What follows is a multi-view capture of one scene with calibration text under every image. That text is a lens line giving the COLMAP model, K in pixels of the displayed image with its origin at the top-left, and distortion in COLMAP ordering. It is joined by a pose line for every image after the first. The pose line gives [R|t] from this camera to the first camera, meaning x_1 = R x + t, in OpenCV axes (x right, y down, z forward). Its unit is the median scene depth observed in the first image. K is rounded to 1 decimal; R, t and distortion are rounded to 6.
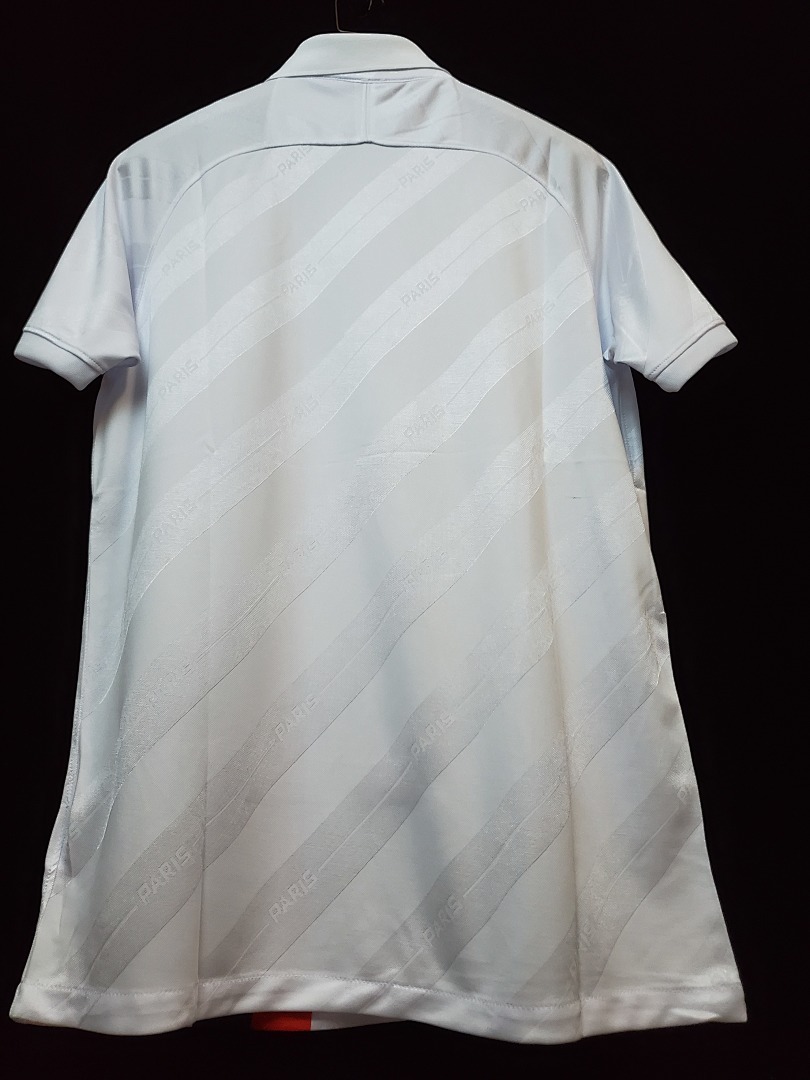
lens RADIAL K [[823.2, 0, 378.0], [0, 823.2, 539.8], [0, 0, 1]] dist [0.005924, 0.009314]
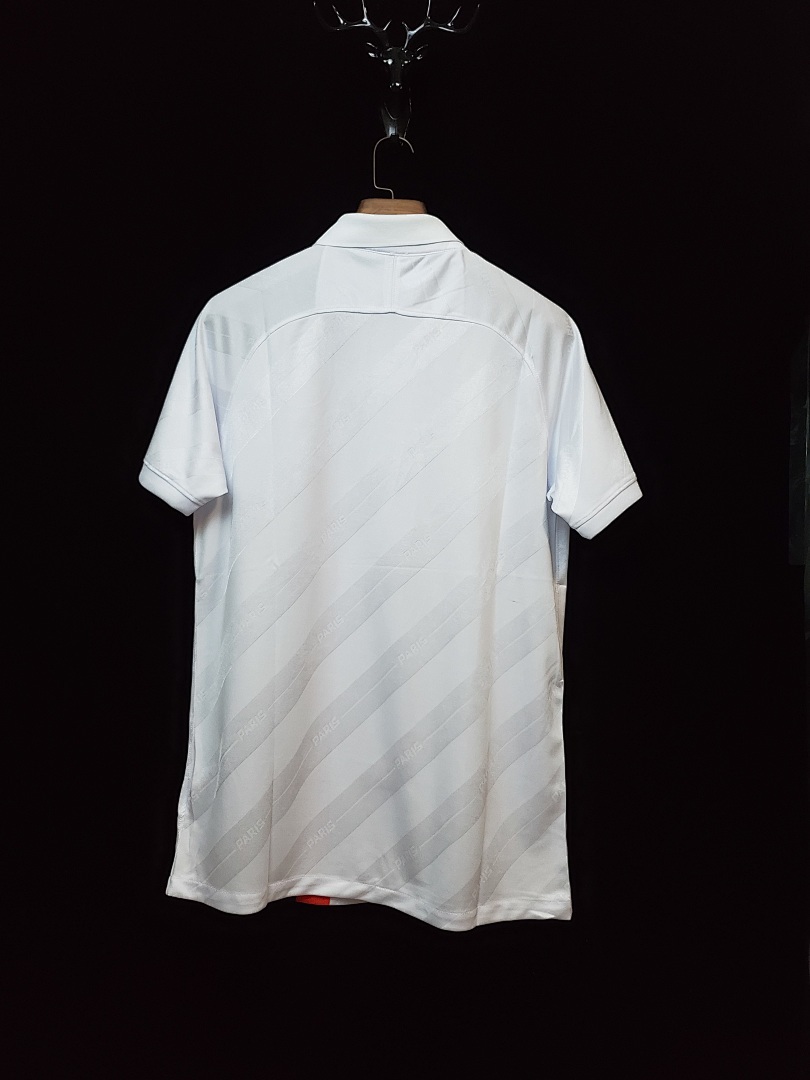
lens RADIAL K [[823.2, 0, 378.0], [0, 823.2, 539.8], [0, 0, 1]] dist [0.005924, 0.009314]
pose [[0.998246, 0.055589, -0.020390, 0.016439], [-0.048059, 0.961832, 0.269388, -0.636446], [0.034586, -0.267936, 0.962816, -0.490162]]
